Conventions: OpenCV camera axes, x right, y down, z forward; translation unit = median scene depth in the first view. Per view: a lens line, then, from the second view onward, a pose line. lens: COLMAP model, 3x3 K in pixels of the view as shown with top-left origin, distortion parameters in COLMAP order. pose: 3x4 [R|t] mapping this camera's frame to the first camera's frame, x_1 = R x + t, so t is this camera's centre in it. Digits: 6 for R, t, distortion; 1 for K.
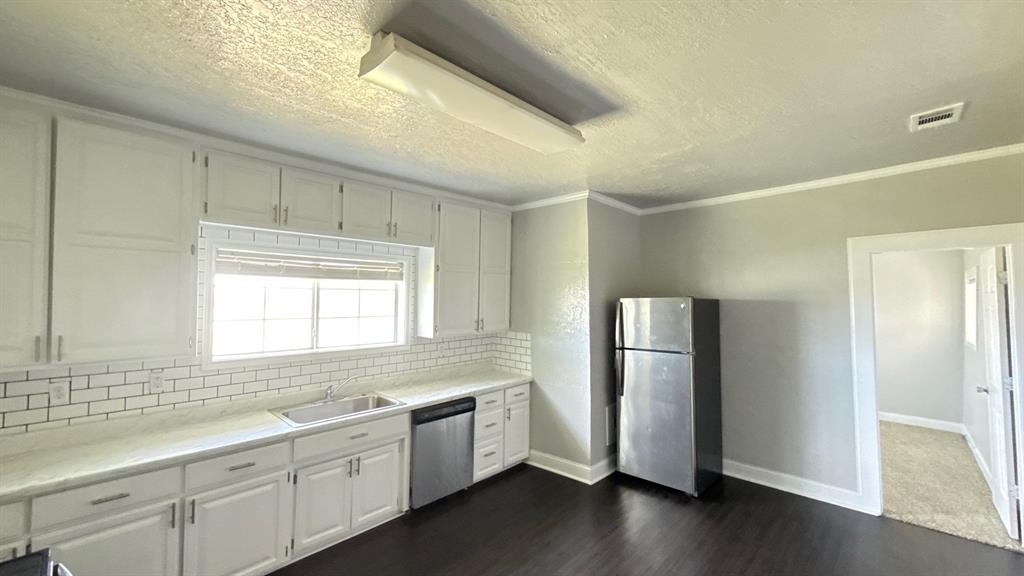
lens RADIAL K [[408.1, 0, 513.6], [0, 408.1, 289.9], [0, 0, 1]] dist [-0.001729, 0.000547]
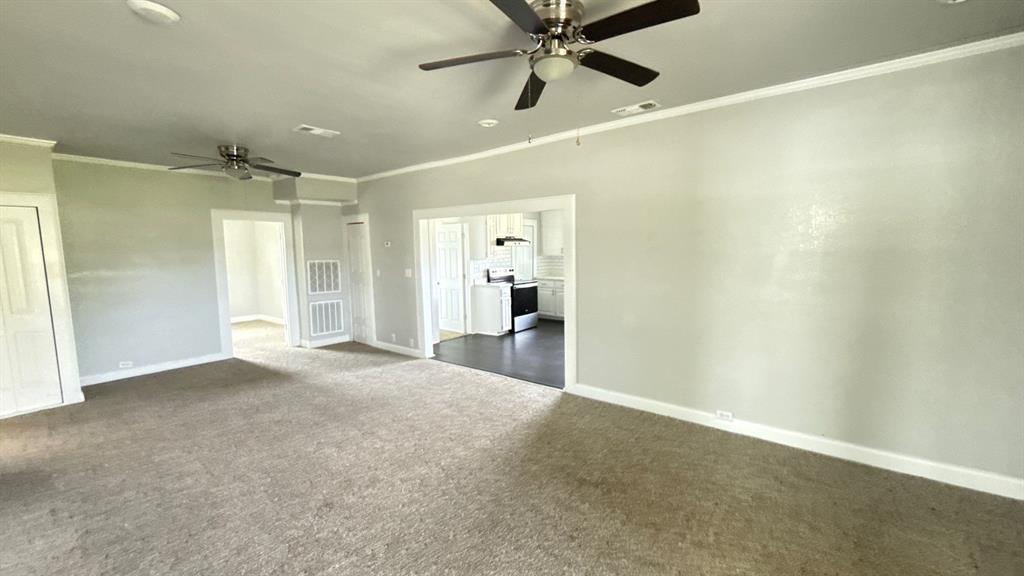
lens RADIAL K [[408.1, 0, 513.9], [0, 408.1, 285.4], [0, 0, 1]] dist [-0.001729, 0.000547]
pose [[0.088373, 0.096058, -0.991445, 1.692727], [0.039032, 0.994241, 0.099808, 0.029414], [0.995322, -0.047519, 0.084115, 0.049479]]
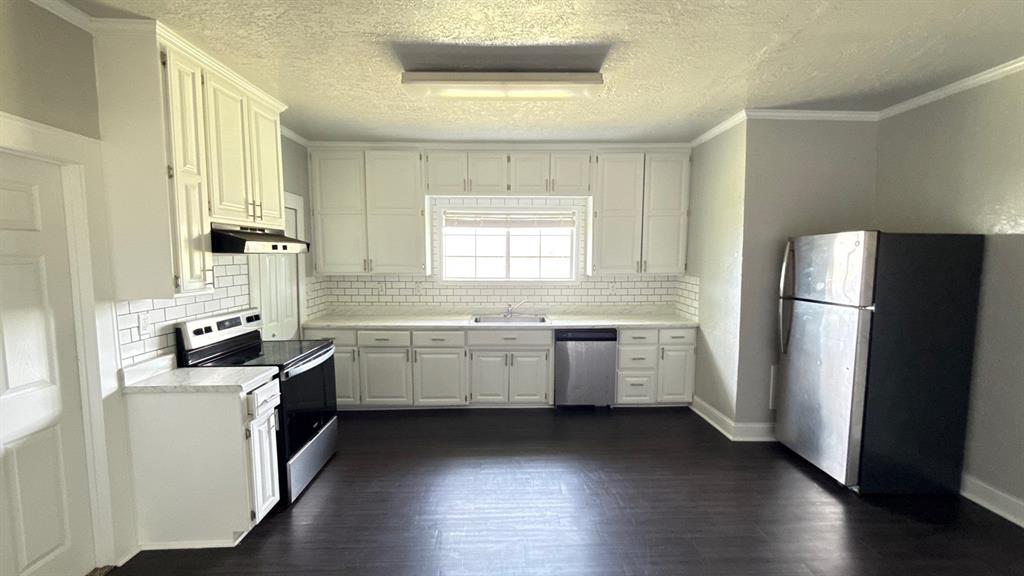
lens RADIAL K [[408.1, 0, 513.2], [0, 408.1, 289.0], [0, 0, 1]] dist [-0.001729, 0.000547]
pose [[0.700516, 0.062469, -0.710897, 0.473109], [0.016421, 0.994487, 0.103571, 0.031593], [0.713448, -0.084226, 0.695628, 0.031363]]
